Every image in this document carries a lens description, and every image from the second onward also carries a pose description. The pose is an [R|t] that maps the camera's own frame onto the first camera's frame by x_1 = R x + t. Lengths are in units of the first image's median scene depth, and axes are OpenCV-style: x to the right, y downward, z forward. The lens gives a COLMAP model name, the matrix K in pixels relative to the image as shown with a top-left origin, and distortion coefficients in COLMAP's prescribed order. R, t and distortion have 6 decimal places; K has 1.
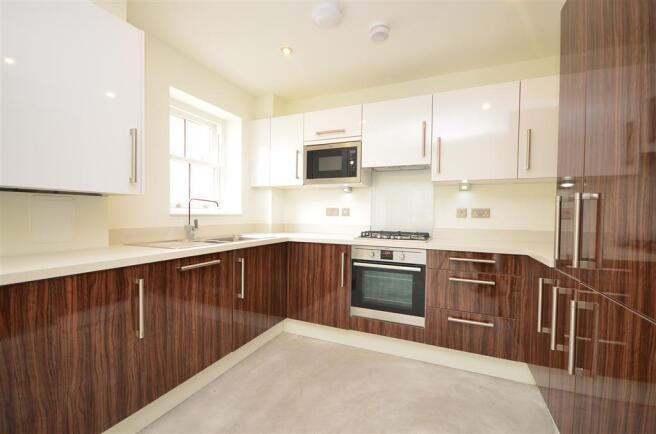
lens RADIAL K [[294.4, 0, 327.5], [0, 294.4, 217.7], [0, 0, 1]] dist [0.010740, 0.000205]
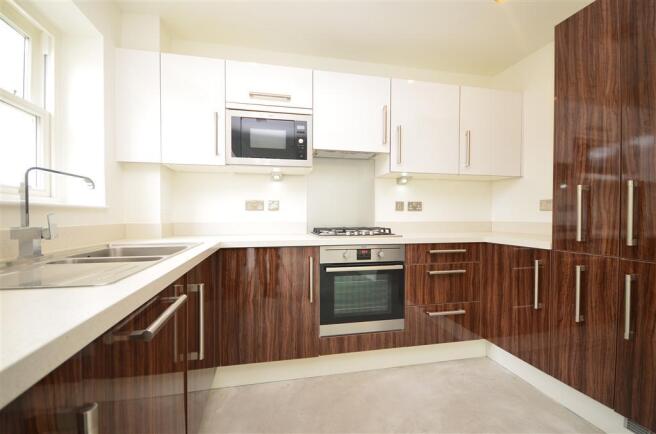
lens RADIAL K [[294.4, 0, 328.6], [0, 294.4, 218.3], [0, 0, 1]] dist [0.010740, 0.000205]
pose [[0.798044, -0.018031, 0.602330, -0.364744], [0.018379, 0.999816, 0.005578, 0.015825], [-0.602319, 0.006619, 0.798228, 0.367485]]
